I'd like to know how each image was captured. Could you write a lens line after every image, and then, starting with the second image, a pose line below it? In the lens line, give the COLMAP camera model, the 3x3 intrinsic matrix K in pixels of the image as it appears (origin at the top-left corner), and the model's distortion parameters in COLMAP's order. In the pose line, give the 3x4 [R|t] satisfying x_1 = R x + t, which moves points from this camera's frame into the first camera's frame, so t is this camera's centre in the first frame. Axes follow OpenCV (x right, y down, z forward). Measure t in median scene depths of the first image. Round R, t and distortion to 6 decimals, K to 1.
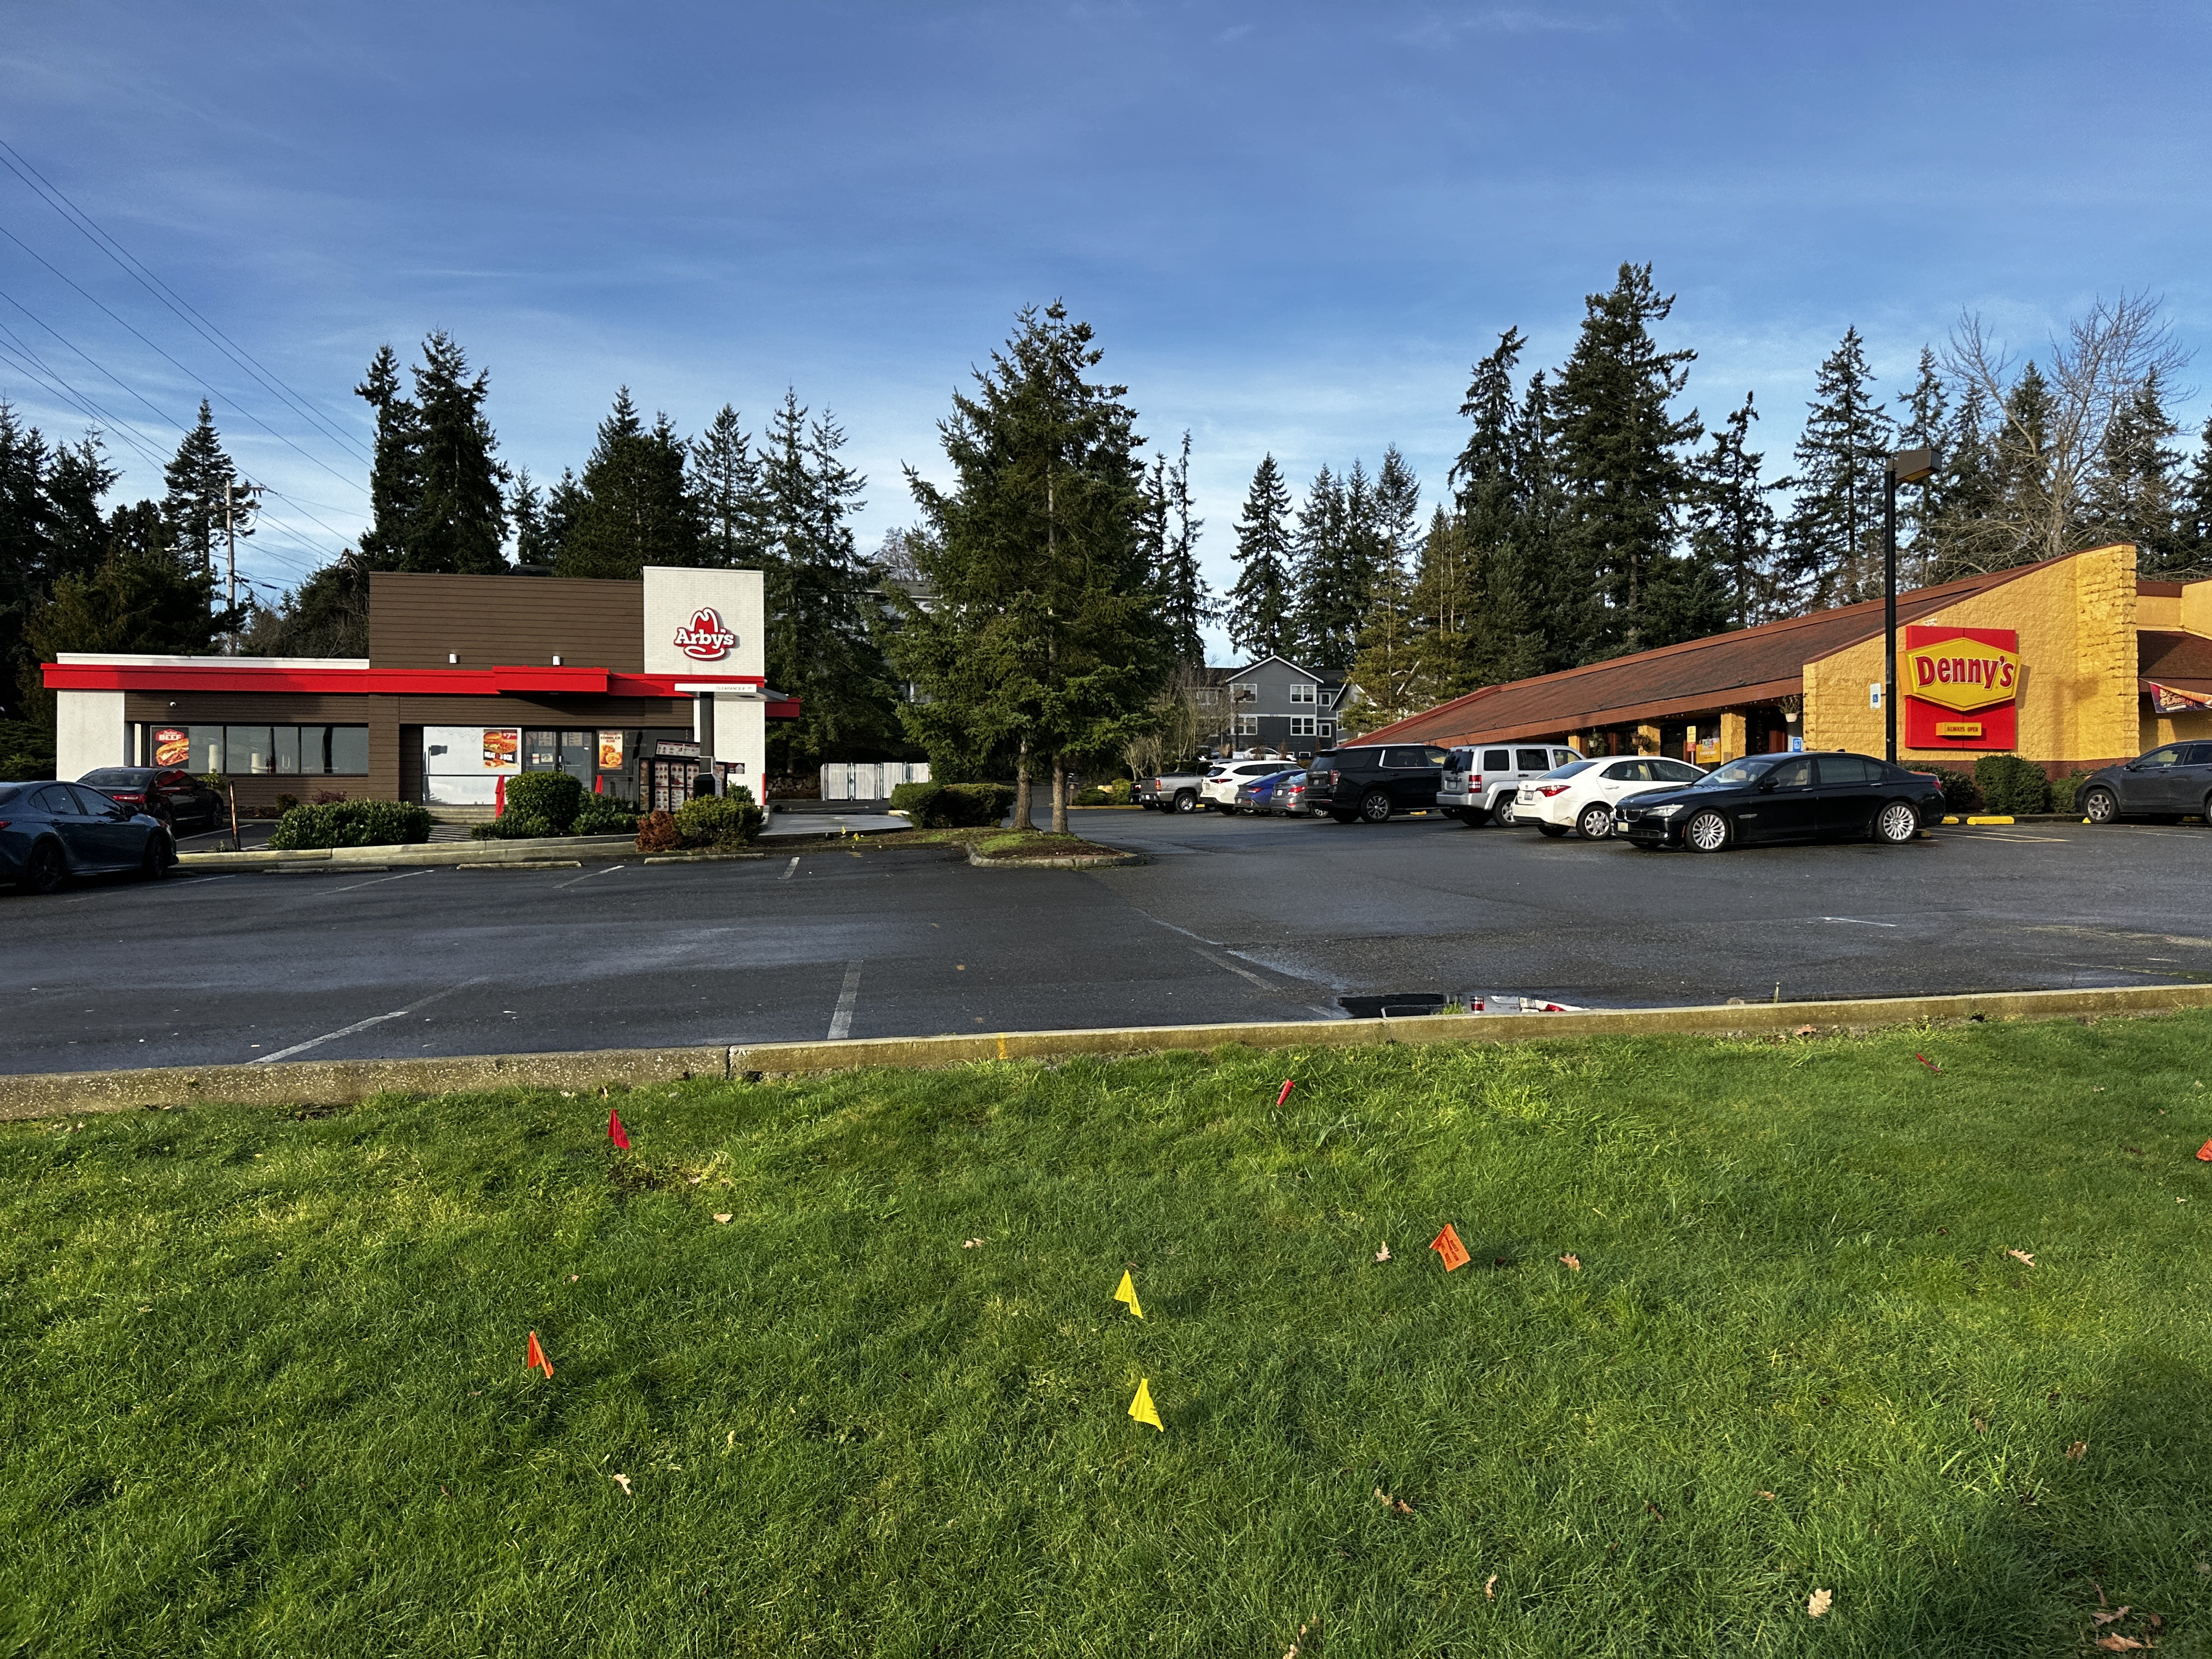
lens RADIAL K [[1544.9, 0, 1106.0], [0, 1544.9, 830.1], [0, 0, 1]] dist [0.000575, 0.000139]
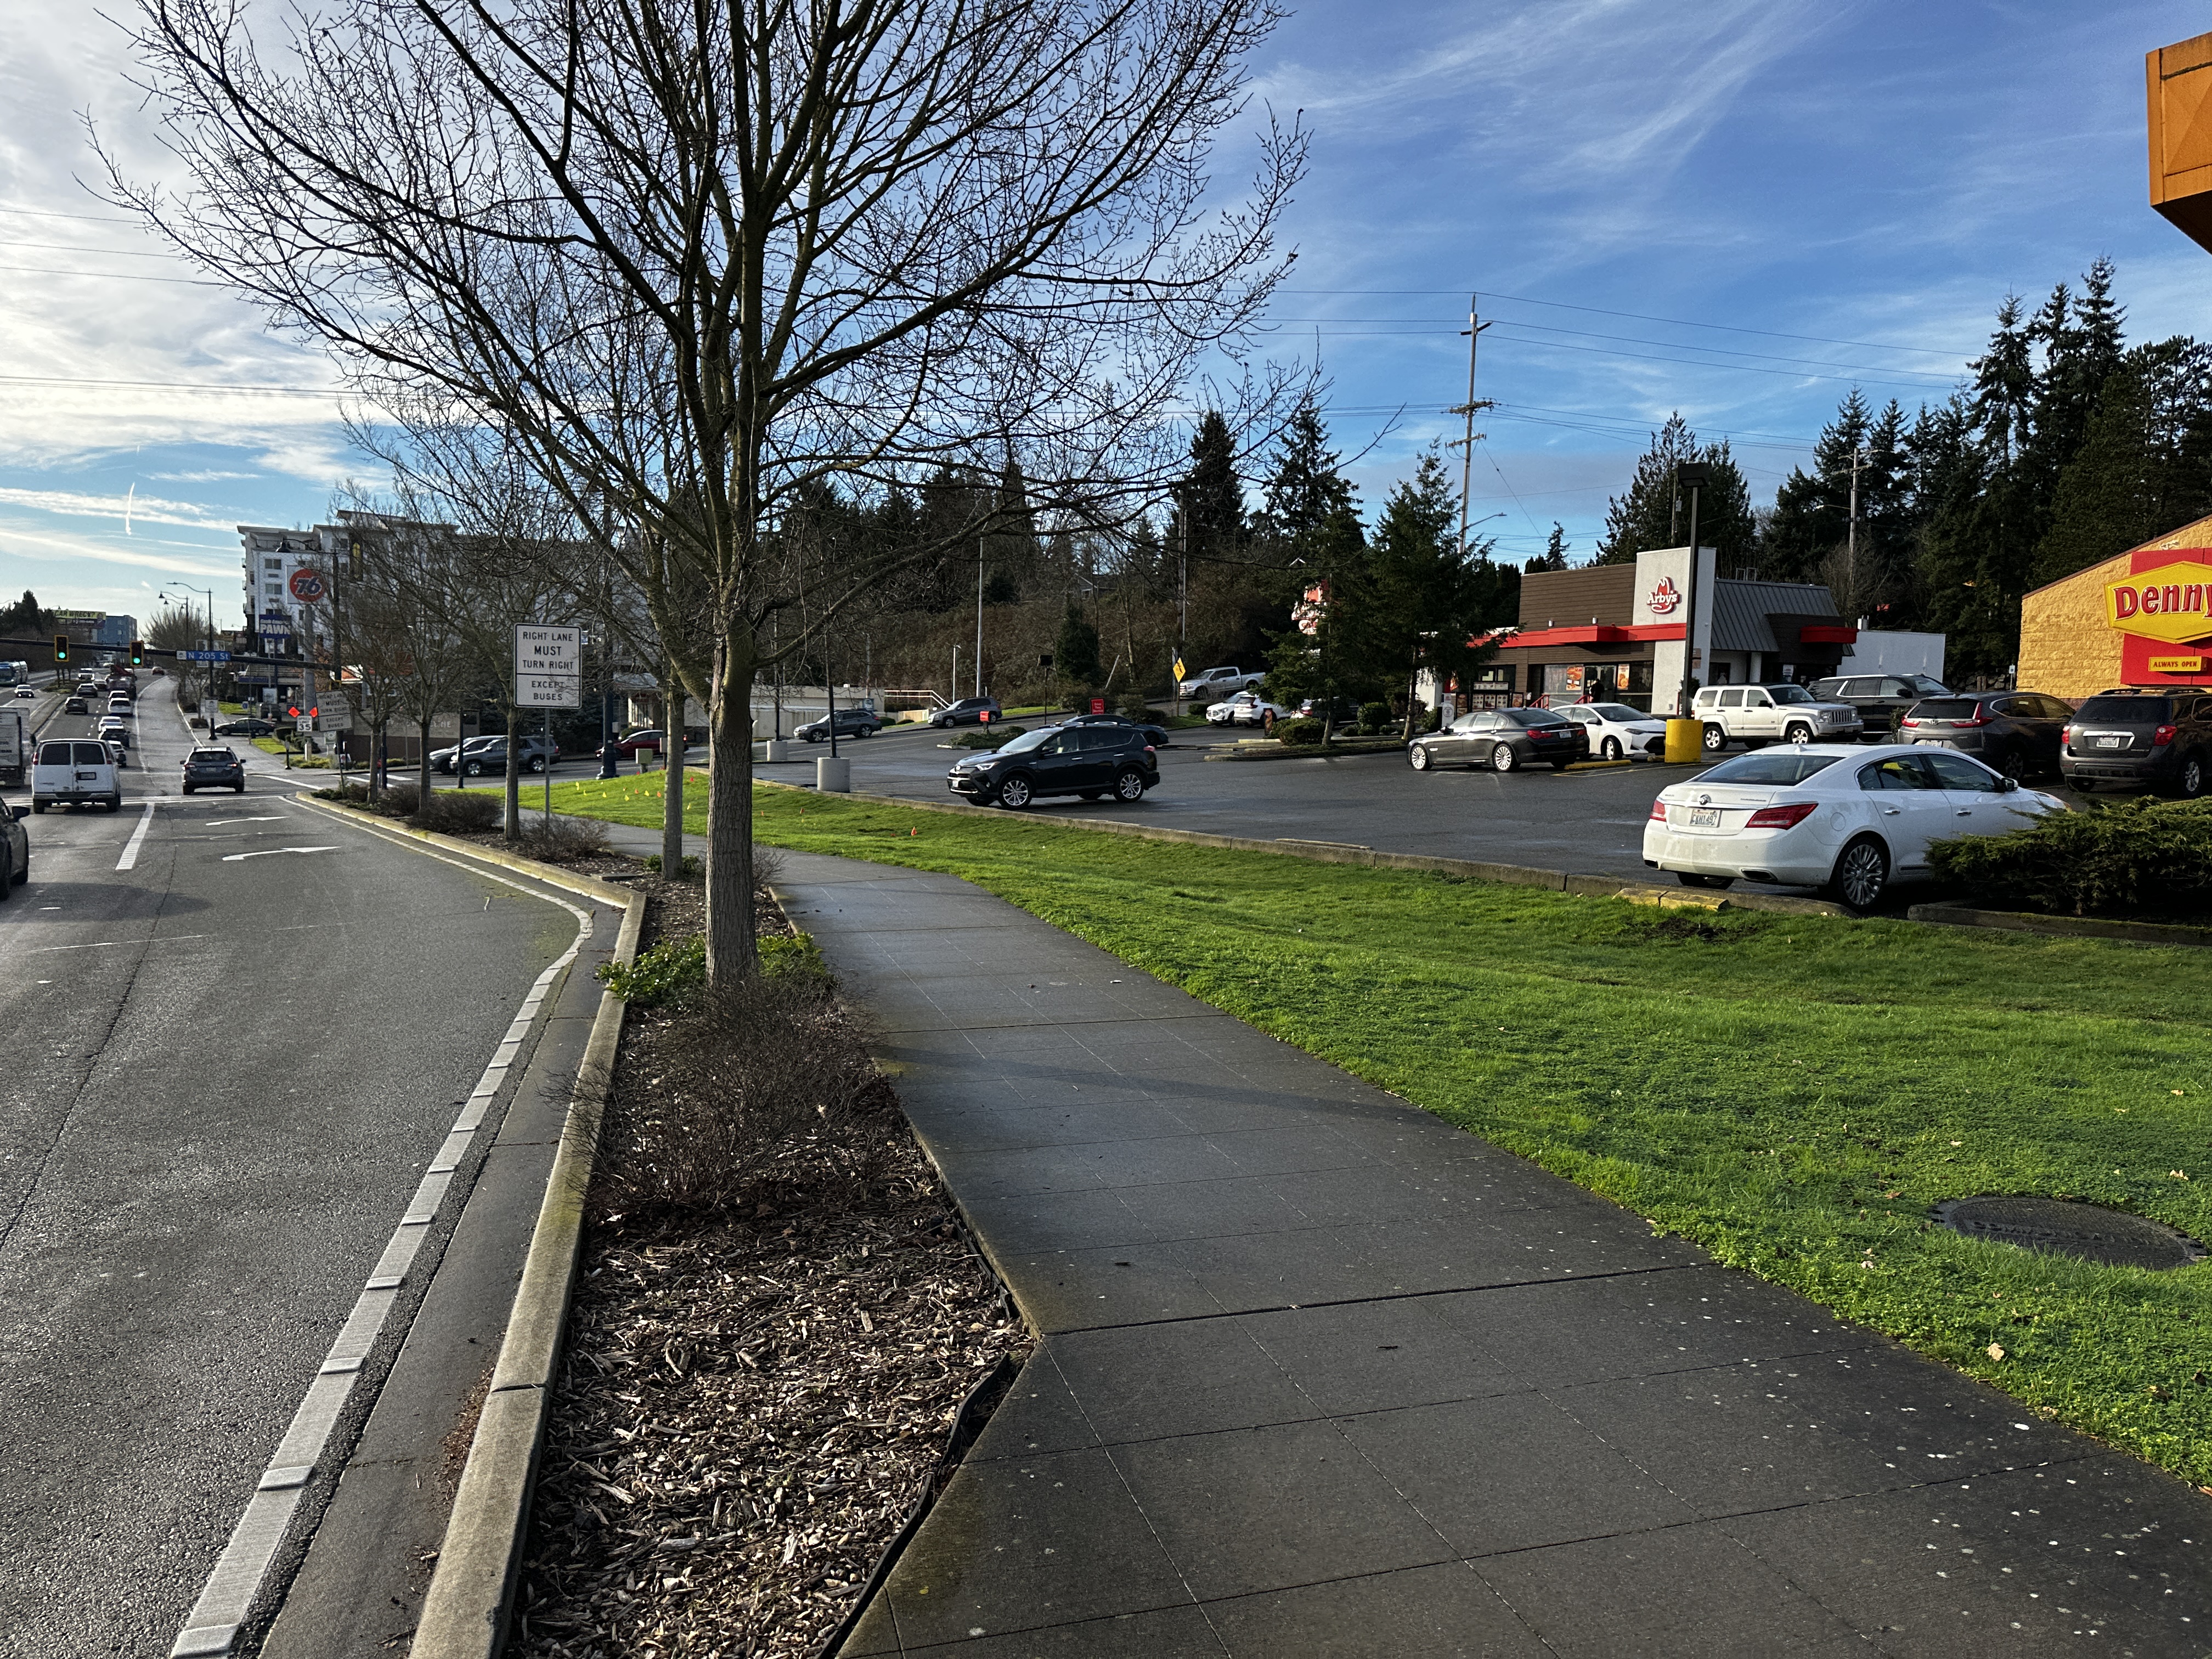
lens RADIAL K [[1544.9, 0, 1105.4], [0, 1544.9, 828.7], [0, 0, 1]] dist [0.000575, 0.000139]
pose [[0.269793, 0.090920, -0.958616, 1.261047], [-0.018664, 0.995839, 0.089198, -0.038032], [0.962738, -0.006174, 0.270367, 0.147327]]
